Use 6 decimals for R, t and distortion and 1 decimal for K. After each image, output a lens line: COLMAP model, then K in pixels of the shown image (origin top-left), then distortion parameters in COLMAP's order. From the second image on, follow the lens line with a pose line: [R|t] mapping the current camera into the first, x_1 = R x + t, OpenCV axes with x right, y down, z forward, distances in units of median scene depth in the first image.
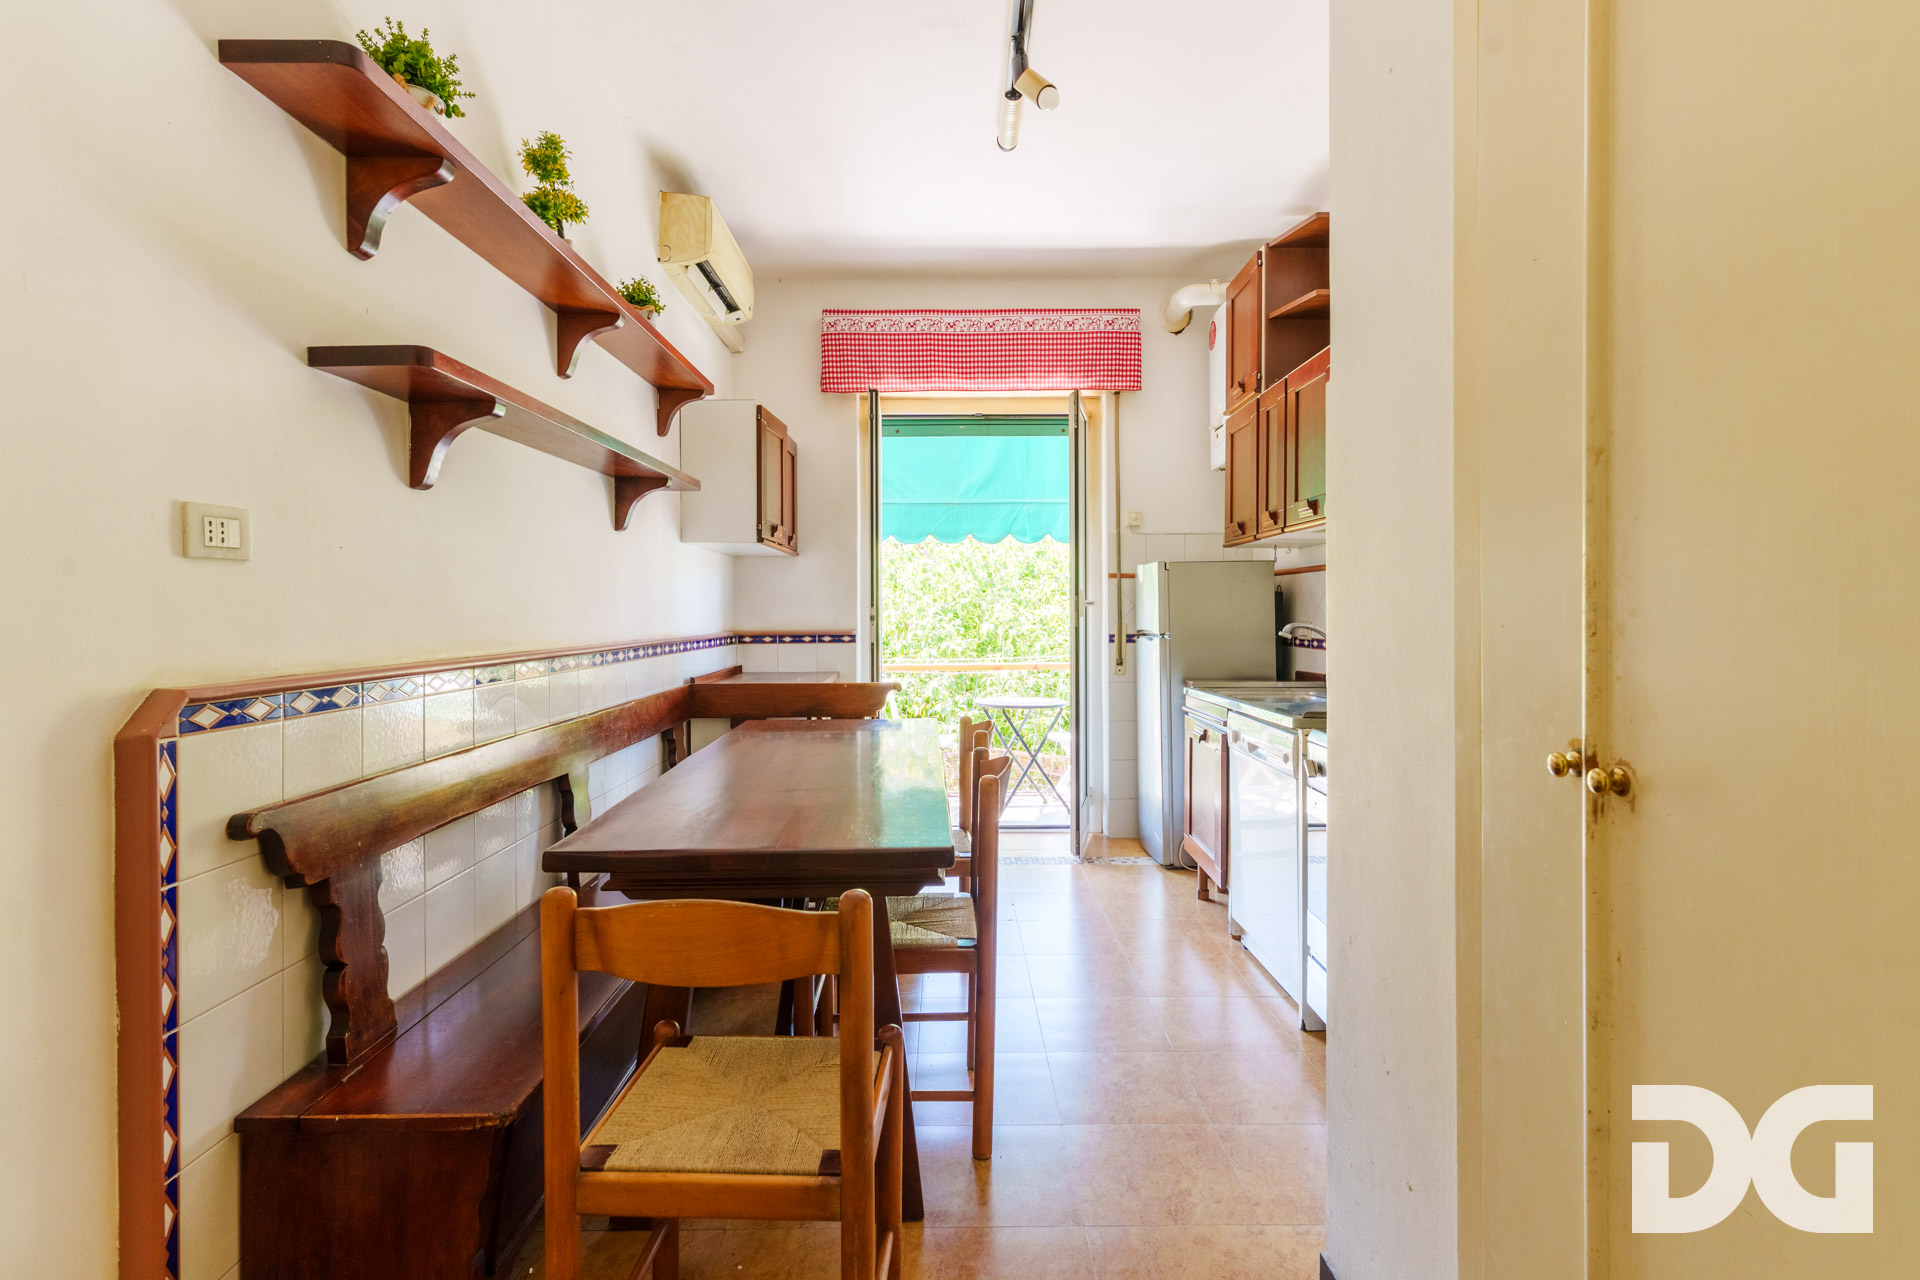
lens RADIAL K [[929.0, 0, 1007.3], [0, 929.0, 616.1], [0, 0, 1]] dist [0.000929, 0.000205]
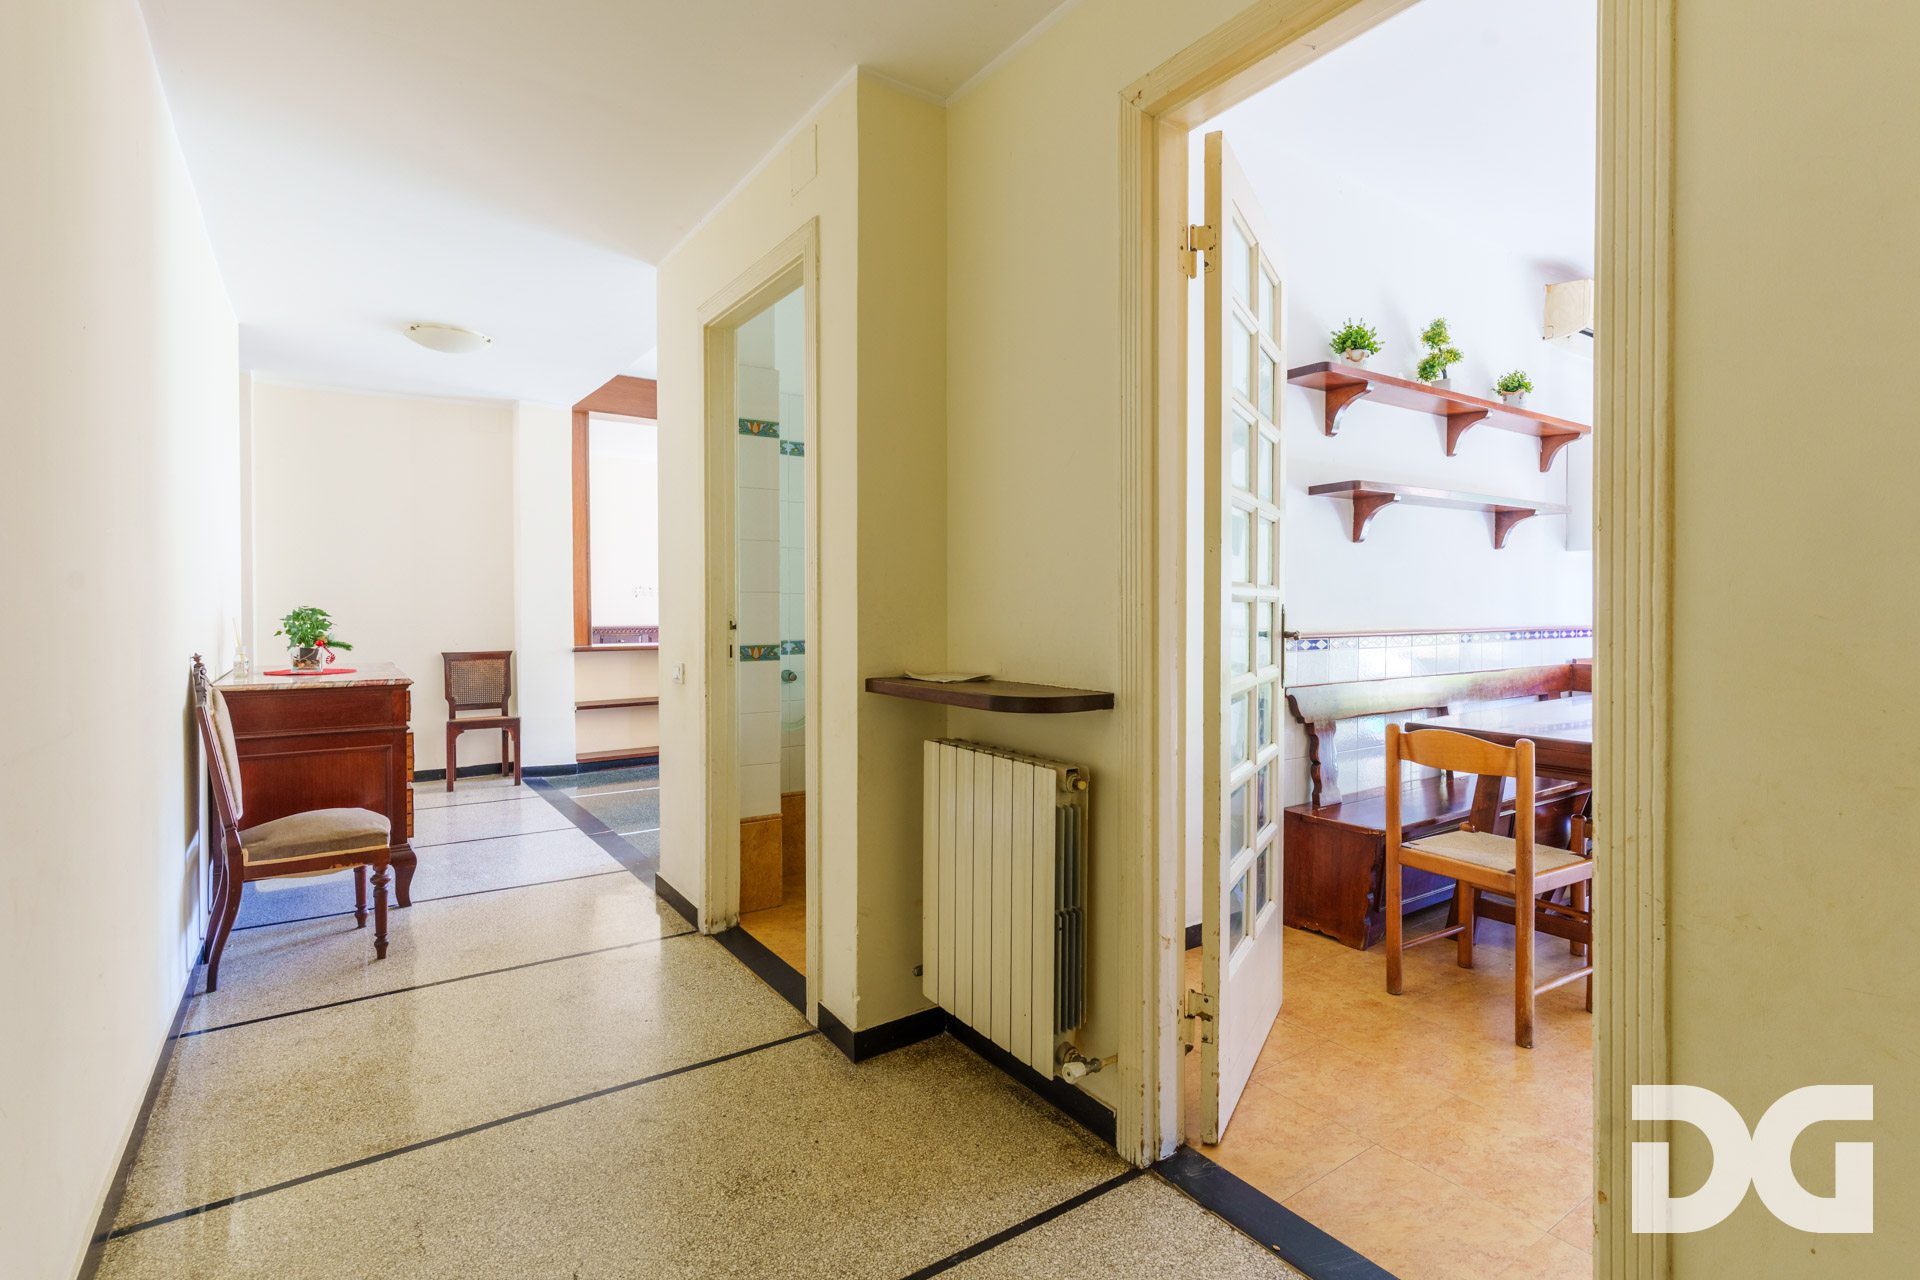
lens RADIAL K [[931.2, 0, 963.3], [0, 931.2, 603.9], [0, 0, 1]] dist [0.001579, 0.000016]
pose [[0.530687, 0.005406, -0.847551, 0.654353], [-0.012998, 0.999914, -0.001761, 0.006249], [0.847468, 0.011951, 0.530711, -0.824398]]
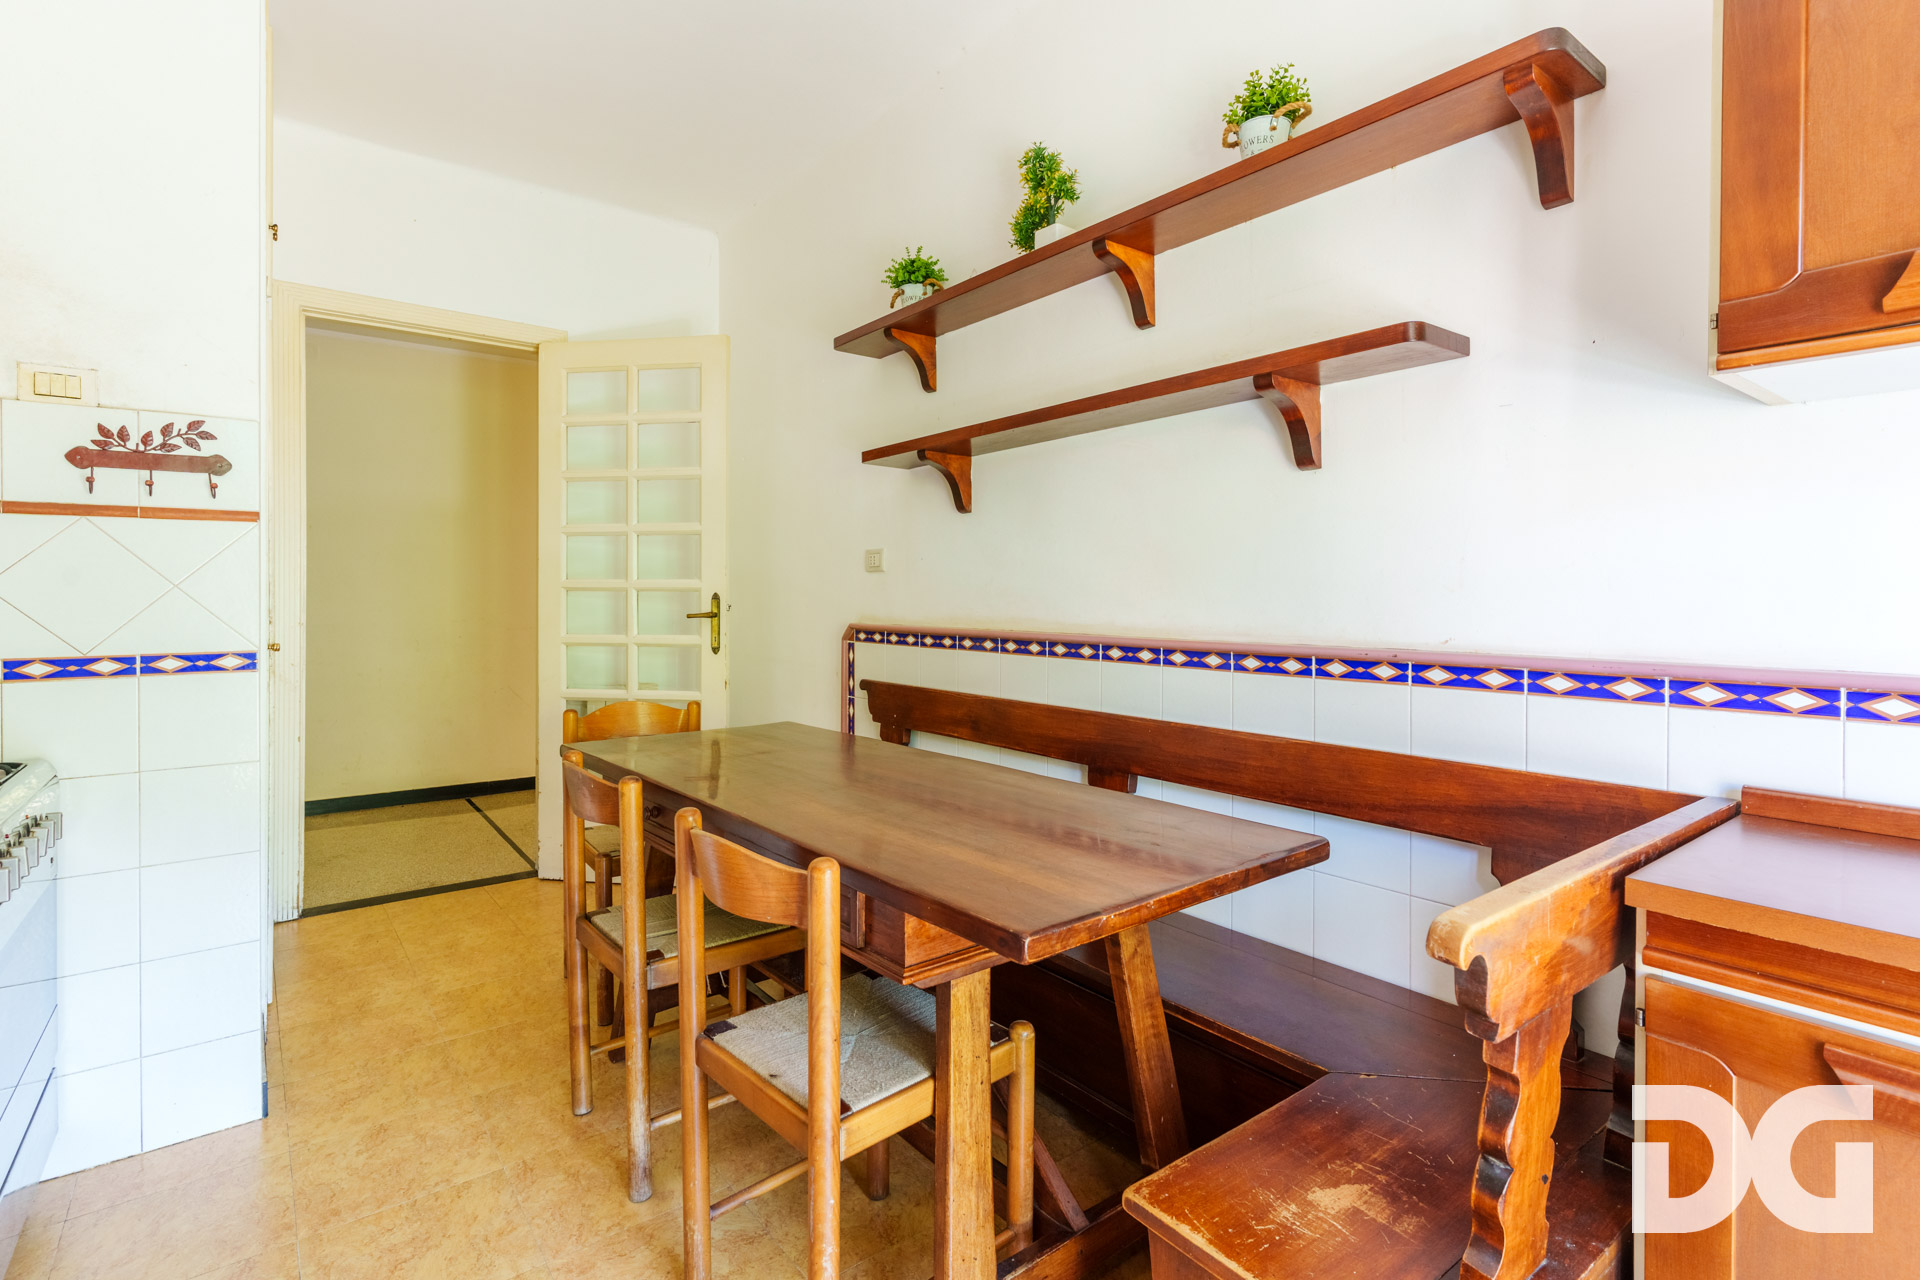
lens RADIAL K [[929.0, 0, 1007.3], [0, 929.0, 616.1], [0, 0, 1]] dist [0.000929, 0.000205]
pose [[-0.810037, 0.022523, -0.585946, 0.223050], [0.002100, 0.999367, 0.035512, -0.026339], [0.586375, 0.027536, -0.809571, 2.482420]]
